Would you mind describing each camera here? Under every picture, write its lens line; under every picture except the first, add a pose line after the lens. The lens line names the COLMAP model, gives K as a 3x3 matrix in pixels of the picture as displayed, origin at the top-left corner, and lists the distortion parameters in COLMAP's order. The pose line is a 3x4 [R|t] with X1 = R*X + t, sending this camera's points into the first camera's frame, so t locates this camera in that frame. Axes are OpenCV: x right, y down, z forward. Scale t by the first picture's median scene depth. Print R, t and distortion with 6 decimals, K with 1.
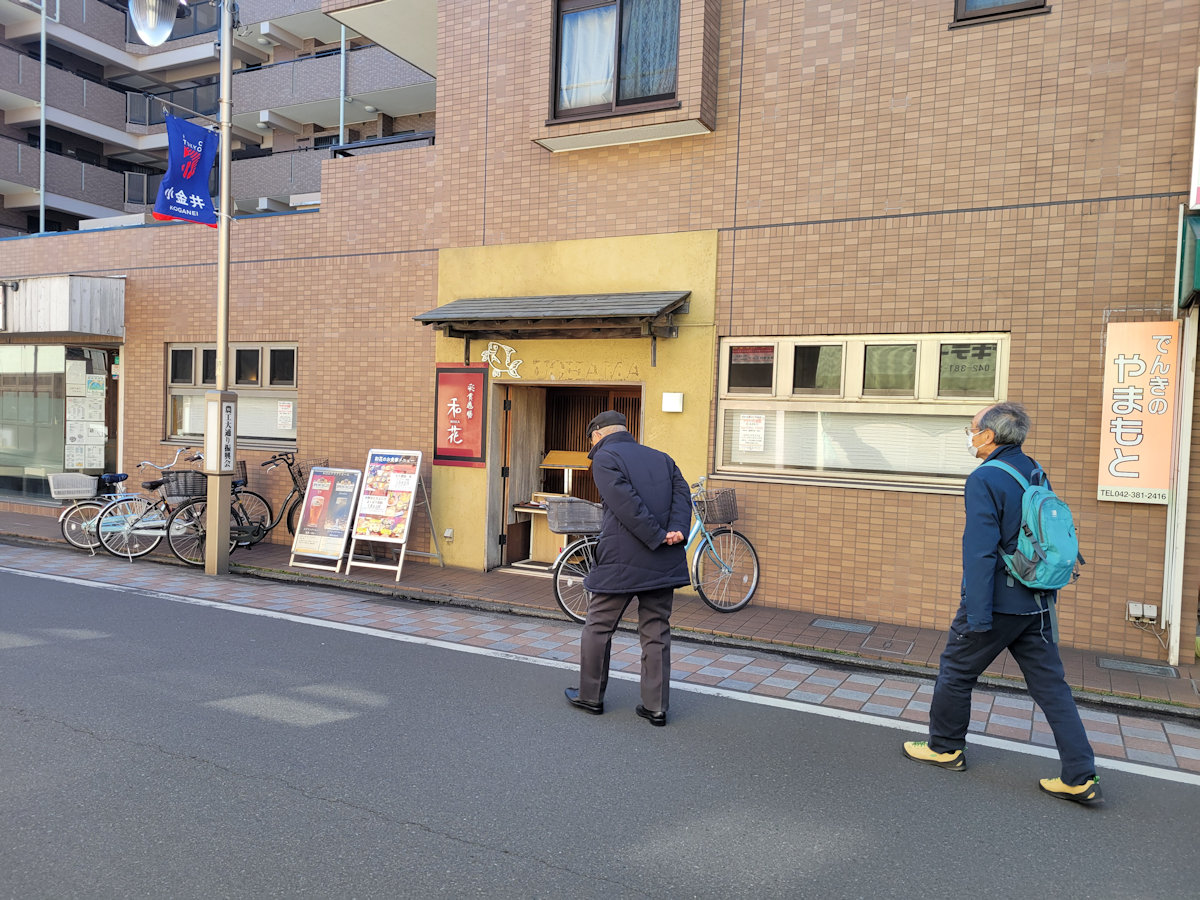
lens RADIAL K [[958.1, 0, 600.0], [0, 958.1, 450.0], [0, 0, 1]] dist [0.069263, -0.056991]
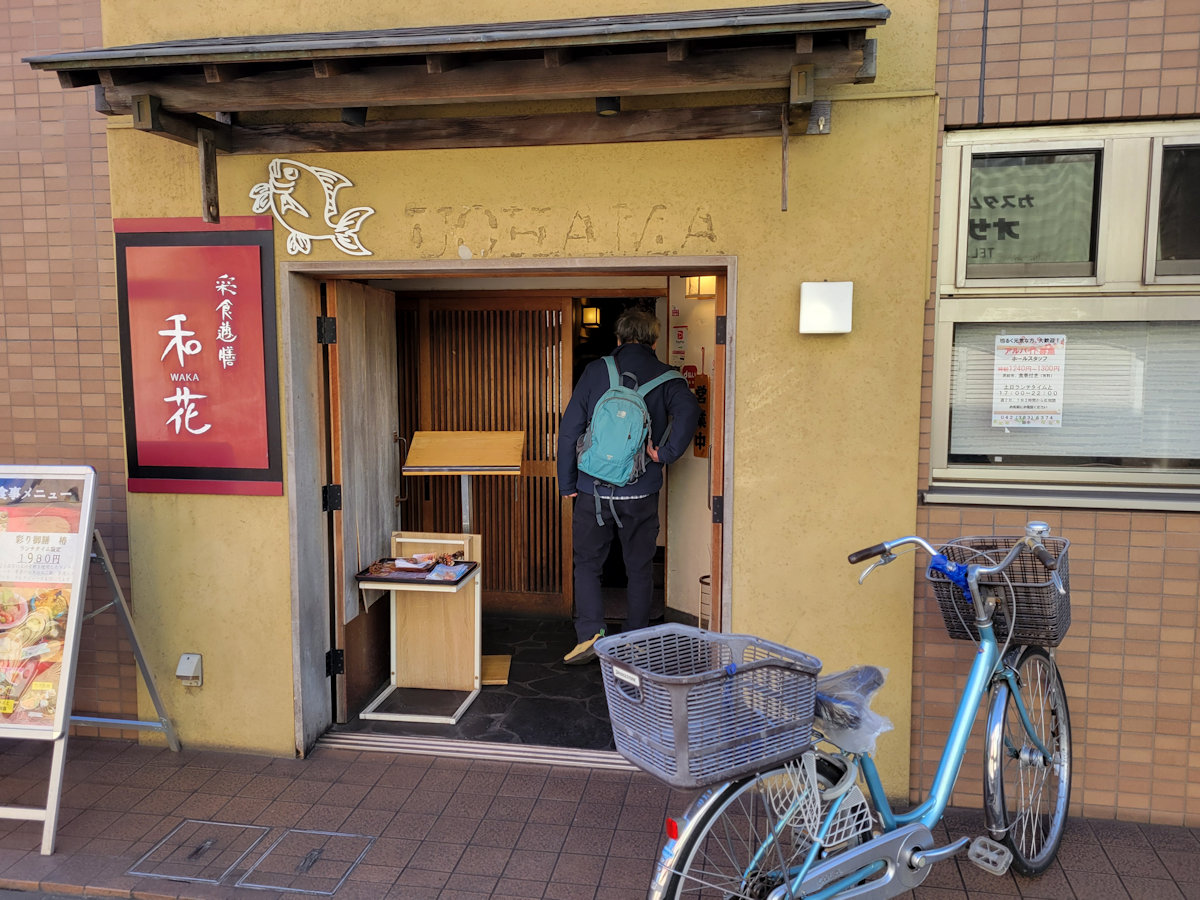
lens RADIAL K [[958.1, 0, 600.0], [0, 958.1, 450.0], [0, 0, 1]] dist [0.069263, -0.056991]
pose [[0.953009, -0.065074, 0.295869, -0.111886], [0.041394, 0.995468, 0.085615, -0.027315], [-0.300099, -0.069345, 0.951384, 0.596175]]
